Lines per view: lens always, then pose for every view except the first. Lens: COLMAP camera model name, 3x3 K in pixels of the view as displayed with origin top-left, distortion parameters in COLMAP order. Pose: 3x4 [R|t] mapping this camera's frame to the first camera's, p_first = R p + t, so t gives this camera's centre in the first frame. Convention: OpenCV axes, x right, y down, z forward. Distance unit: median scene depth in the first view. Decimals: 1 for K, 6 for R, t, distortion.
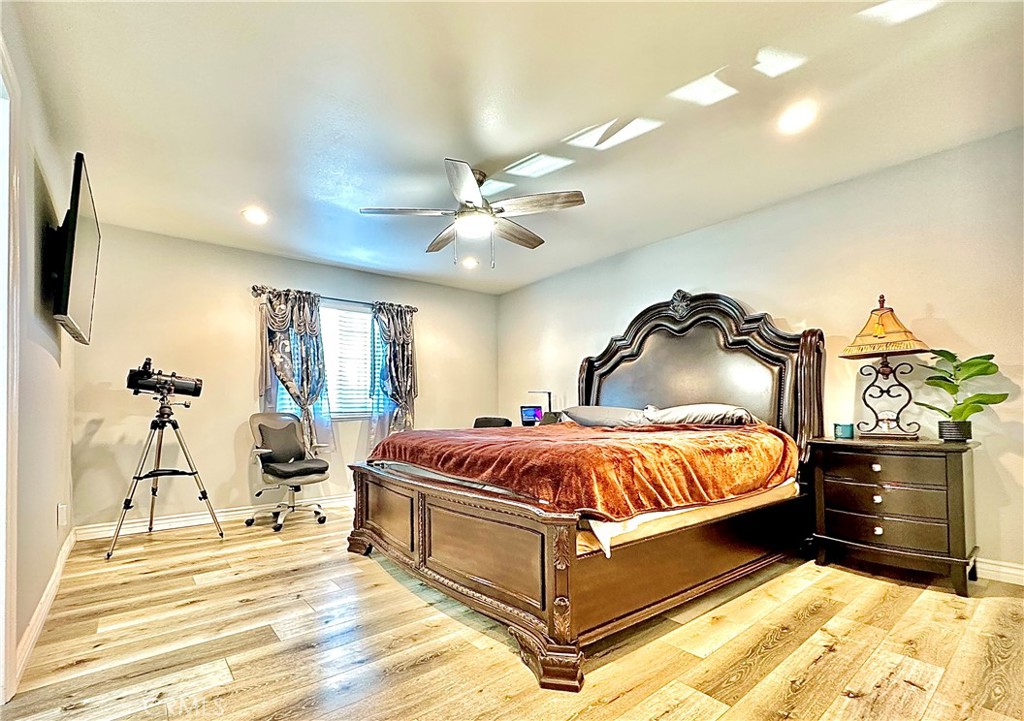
lens RADIAL K [[463.5, 0, 493.6], [0, 463.5, 406.1], [0, 0, 1]] dist [0.000881, -0.000482]
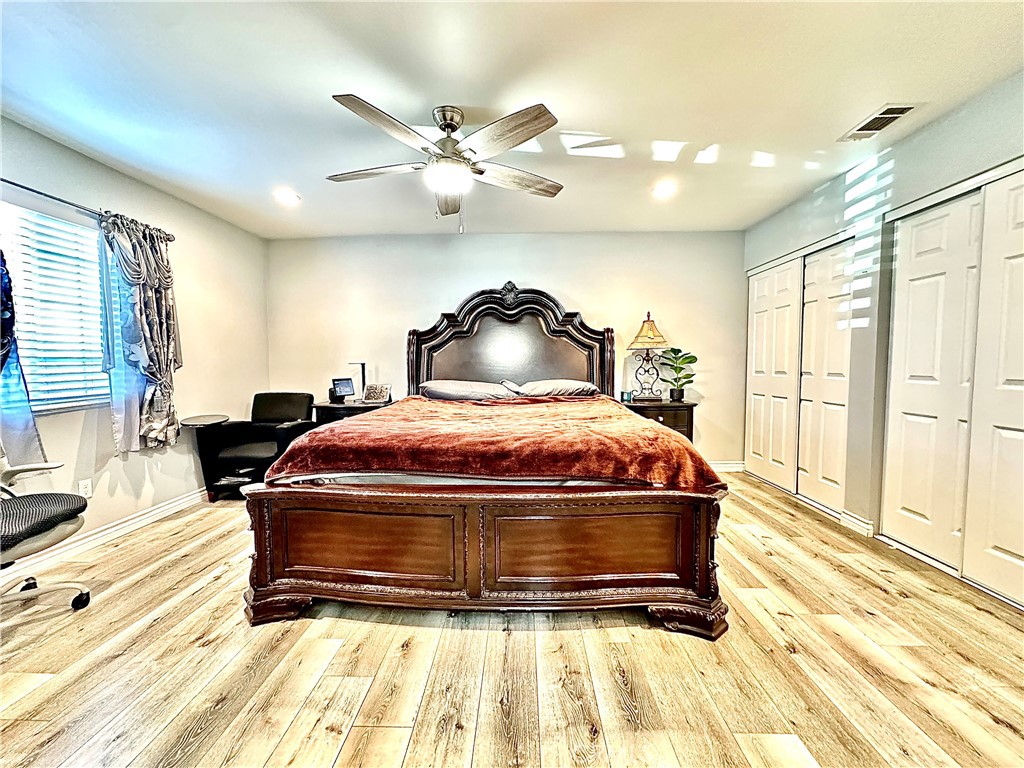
lens RADIAL K [[409.6, 0, 513.5], [0, 409.6, 387.6], [0, 0, 1]] dist [-0.004468, 0.000762]
pose [[0.638570, -0.039906, 0.768528, -0.461493], [-0.005689, 0.998383, 0.056568, -0.042759], [-0.769543, -0.040494, 0.637310, 0.352457]]
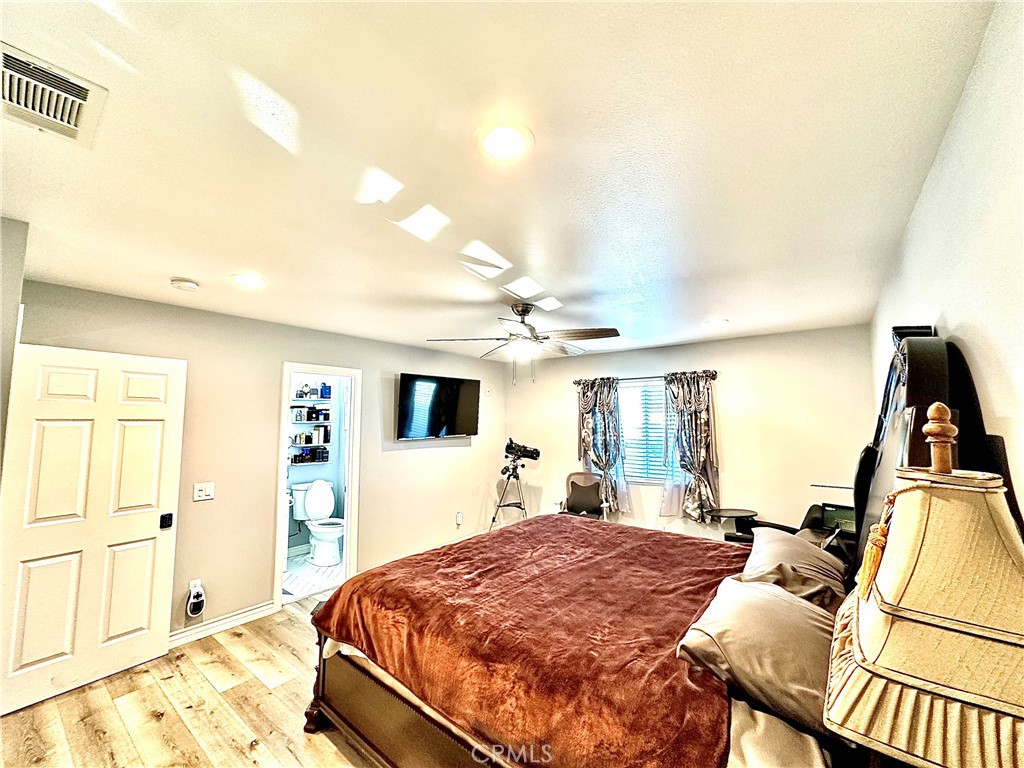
lens RADIAL K [[409.6, 0, 506.6], [0, 409.6, 387.1], [0, 0, 1]] dist [-0.004468, 0.000762]
pose [[0.228539, -0.064717, -0.971381, 0.774447], [0.002258, 0.997821, -0.065948, -0.186935], [0.973532, 0.012878, 0.228187, 0.605570]]
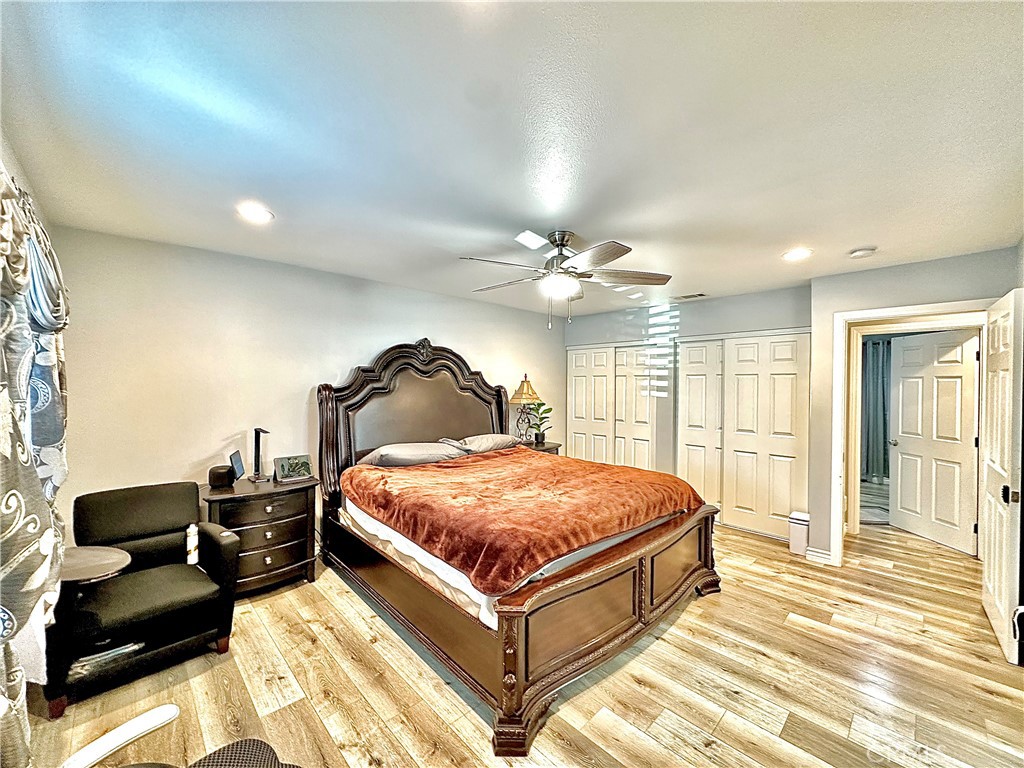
lens RADIAL K [[409.6, 0, 513.8], [0, 409.6, 386.9], [0, 0, 1]] dist [-0.004468, 0.000762]
pose [[-0.104053, 0.002973, 0.994567, -0.761249], [-0.013715, 0.999896, -0.004424, -0.138576], [-0.994477, -0.014101, -0.104002, 0.992477]]
